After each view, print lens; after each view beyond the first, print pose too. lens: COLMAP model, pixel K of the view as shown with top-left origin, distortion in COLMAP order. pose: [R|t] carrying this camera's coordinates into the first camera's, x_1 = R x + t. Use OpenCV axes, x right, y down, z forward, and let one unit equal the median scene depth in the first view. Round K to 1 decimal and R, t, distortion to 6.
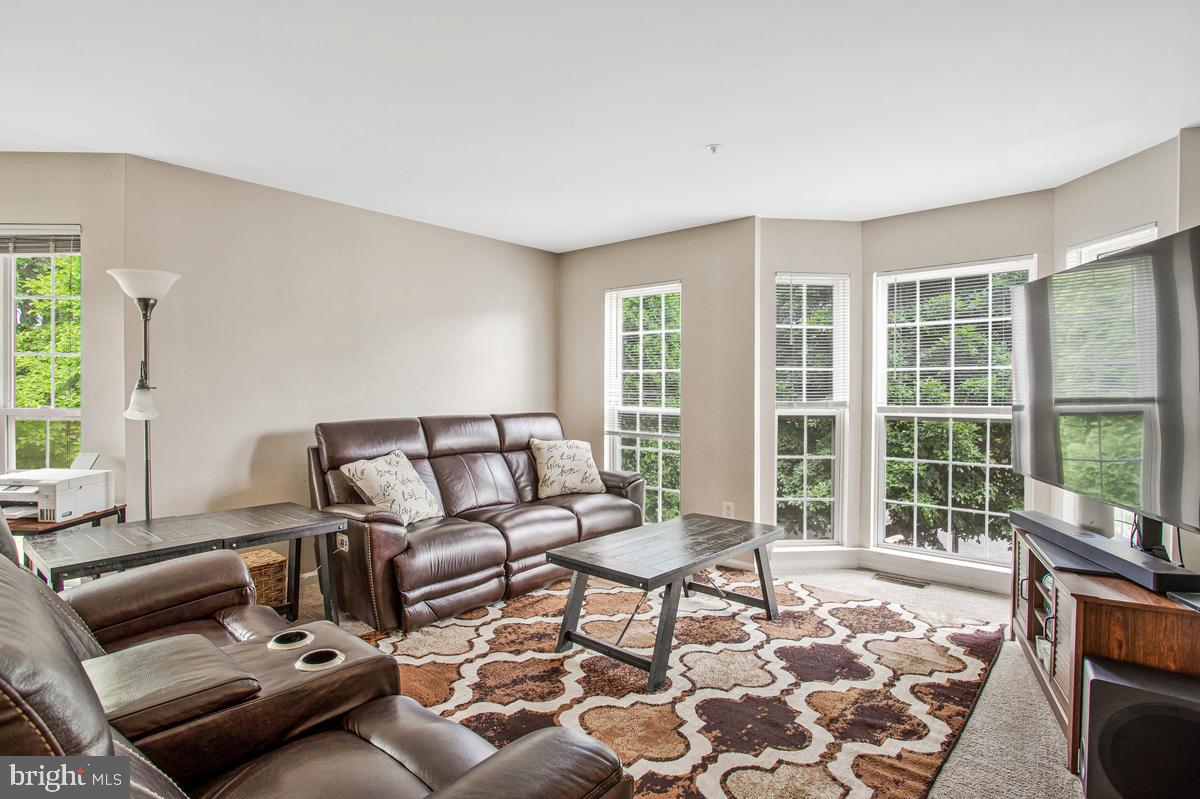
lens RADIAL K [[611.2, 0, 599.6], [0, 611.2, 396.8], [0, 0, 1]] dist [-0.049054, 0.019887]
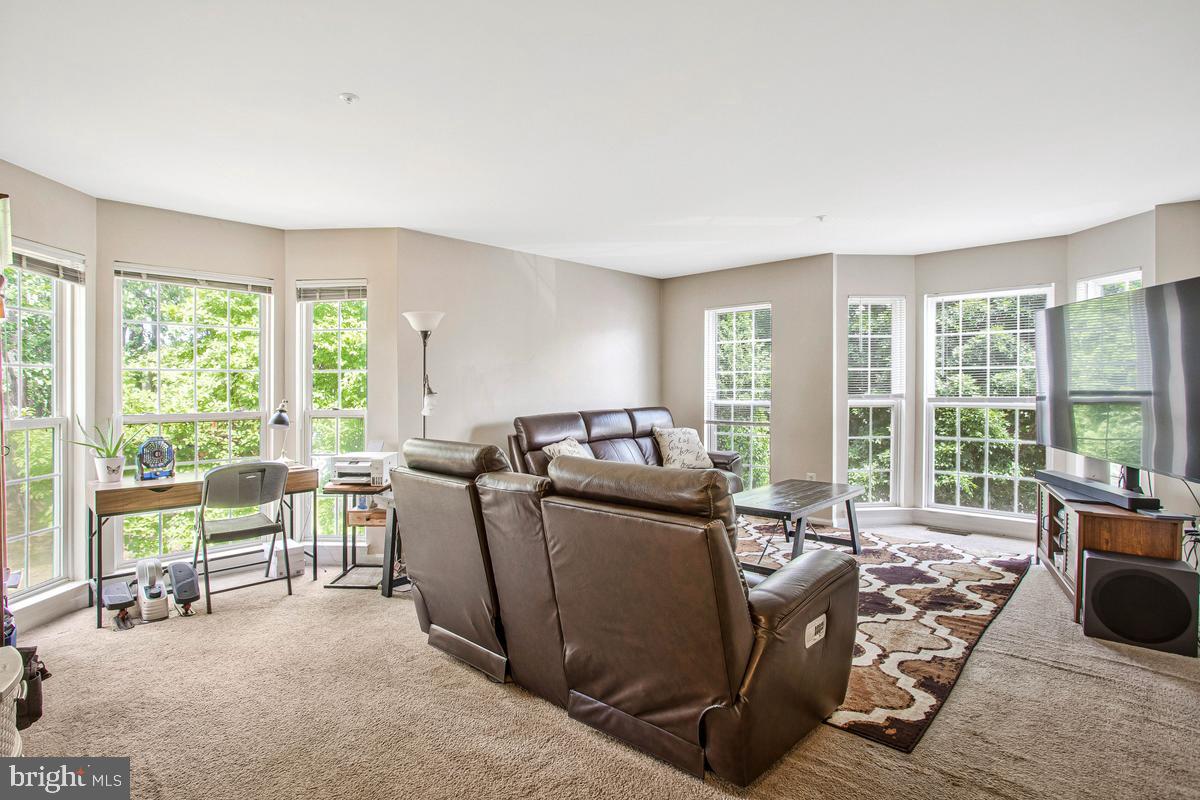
lens RADIAL K [[611.2, 0, 577.2], [0, 611.2, 407.6], [0, 0, 1]] dist [-0.049054, 0.019887]
pose [[0.998500, -0.016234, -0.052282, -0.260810], [0.017232, 0.999677, 0.018700, 0.000373], [0.051961, -0.019573, 0.998457, -0.379084]]
